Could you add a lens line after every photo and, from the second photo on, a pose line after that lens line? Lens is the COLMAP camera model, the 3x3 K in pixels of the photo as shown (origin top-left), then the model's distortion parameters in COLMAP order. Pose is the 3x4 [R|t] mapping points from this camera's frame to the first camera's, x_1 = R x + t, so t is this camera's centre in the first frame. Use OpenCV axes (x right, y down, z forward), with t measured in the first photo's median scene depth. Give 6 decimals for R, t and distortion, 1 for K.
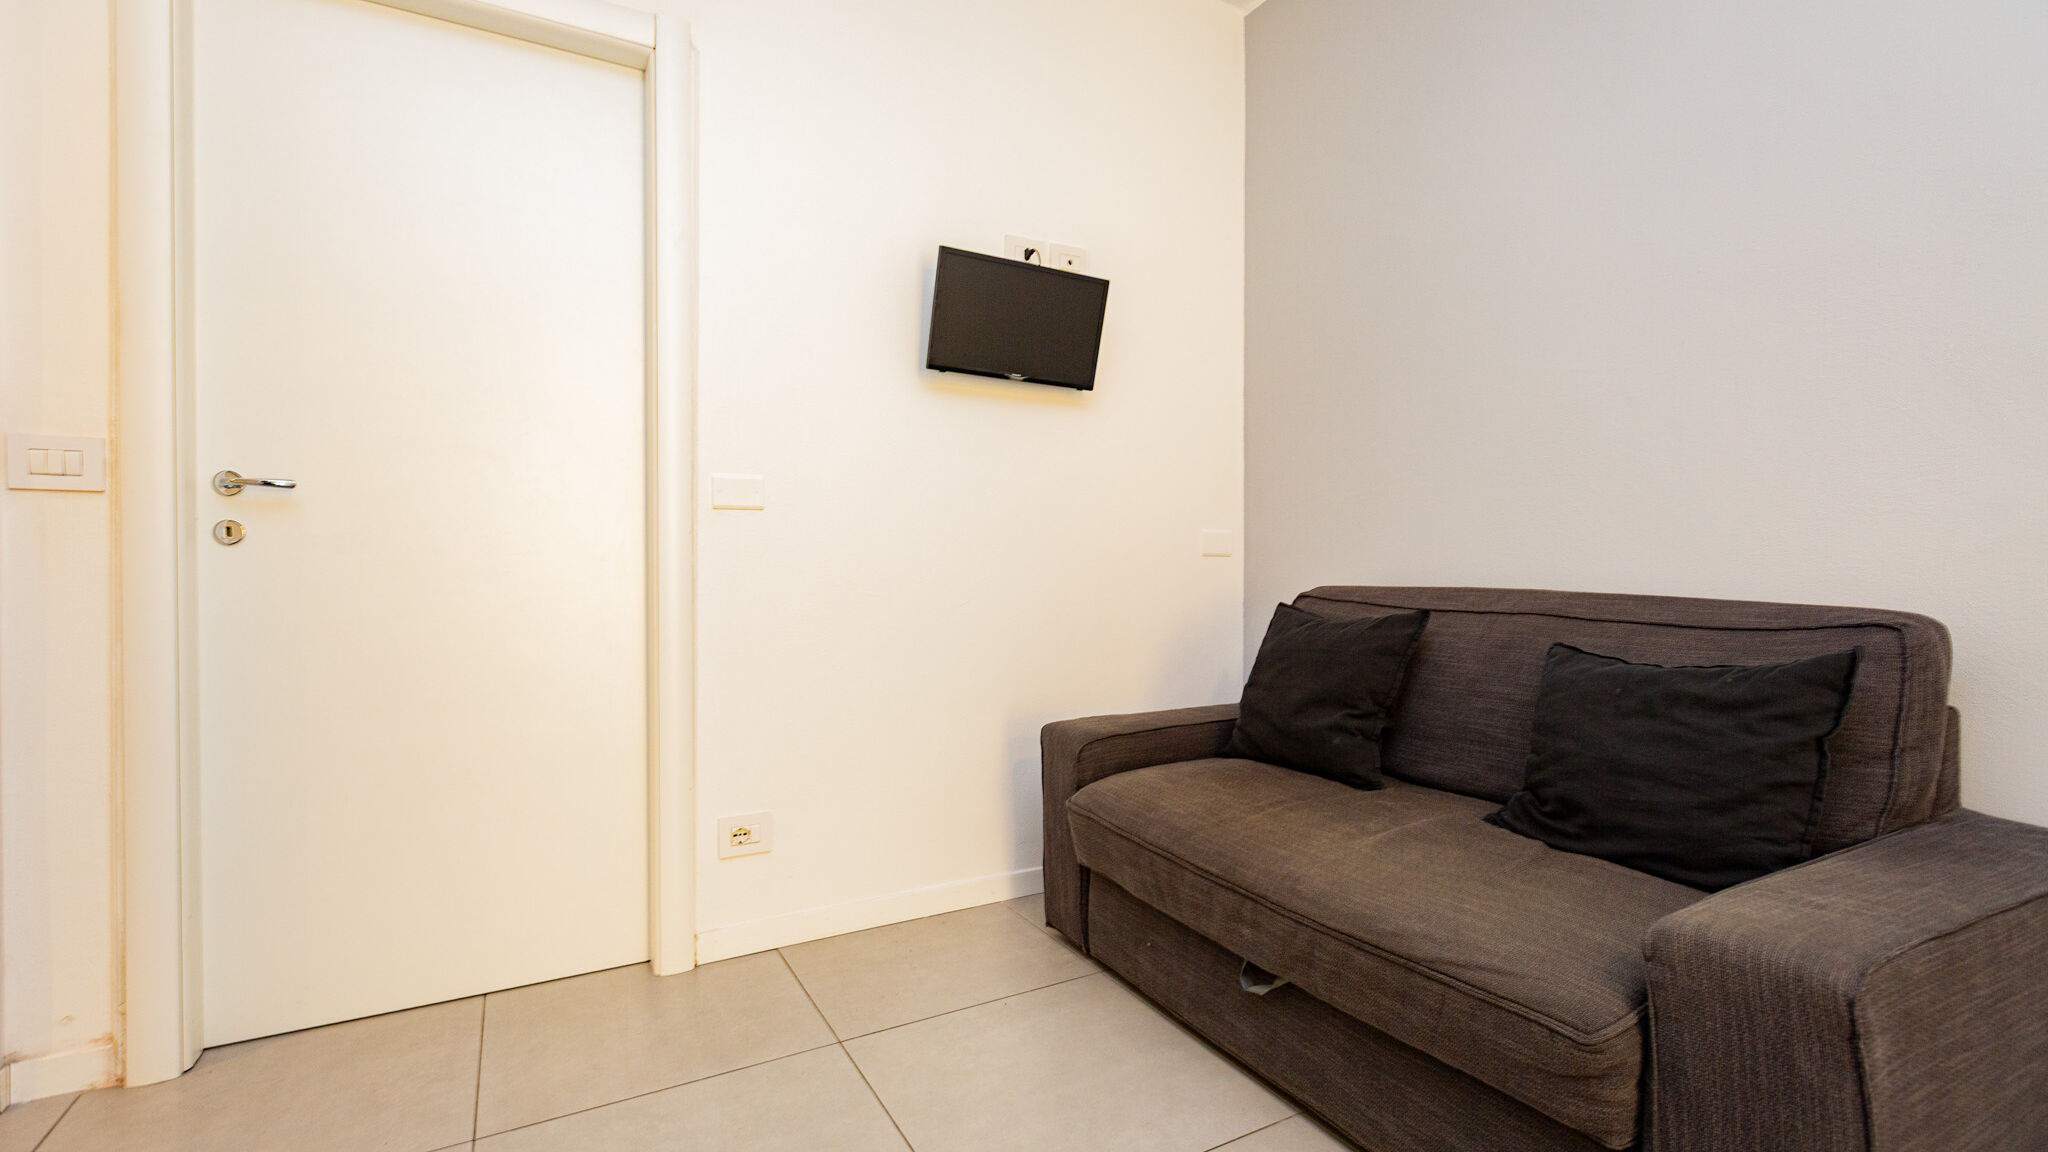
lens RADIAL K [[918.4, 0, 1010.0], [0, 918.4, 560.5], [0, 0, 1]] dist [0.007708, -0.002216]
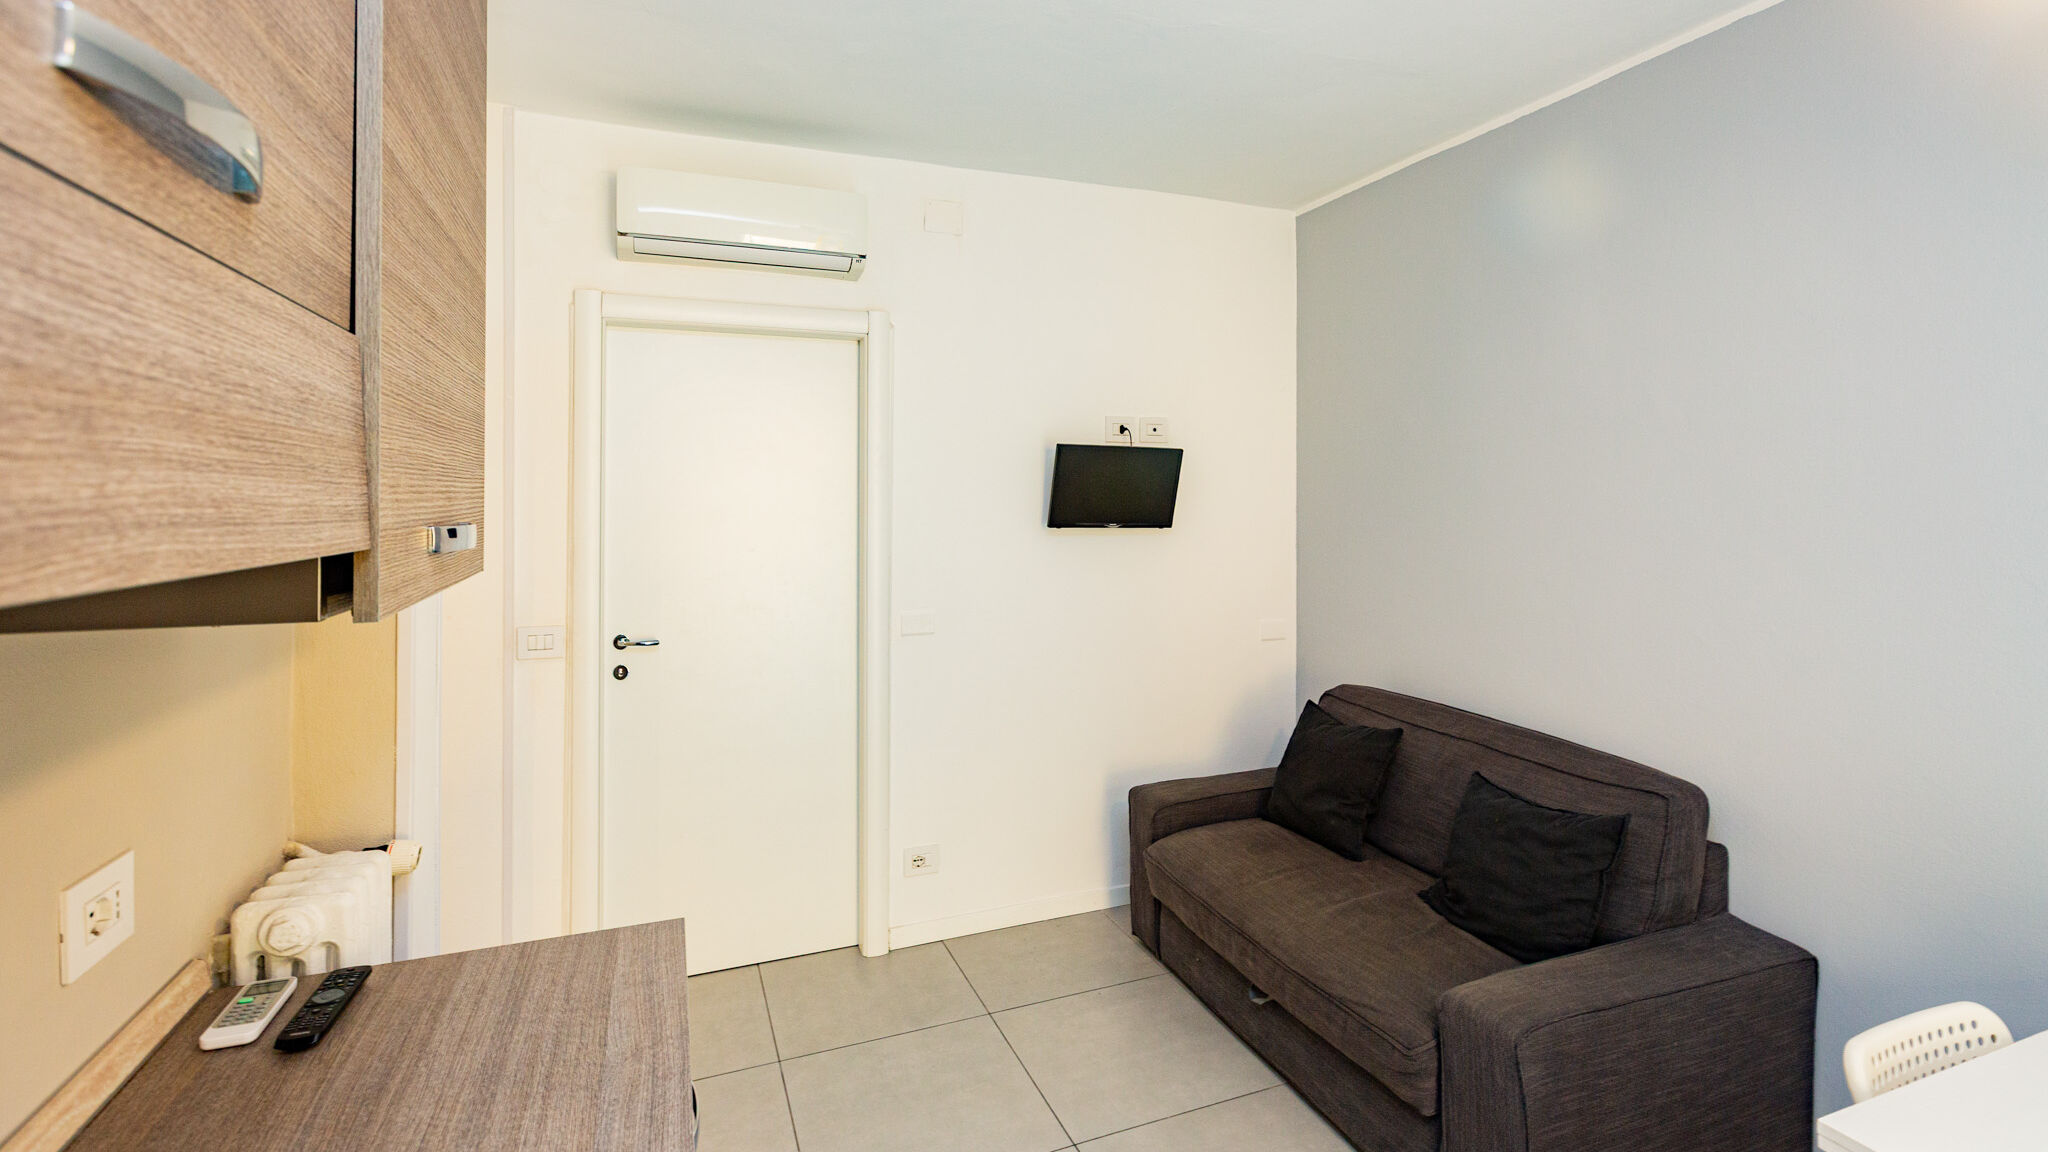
lens RADIAL K [[918.4, 0, 1025.7], [0, 918.4, 488.7], [0, 0, 1]] dist [0.007708, -0.002216]
pose [[0.993426, 0.002546, -0.114451, 0.048503], [-0.004362, 0.999869, -0.015613, -0.327752], [0.114396, 0.016010, 0.993306, -0.530100]]
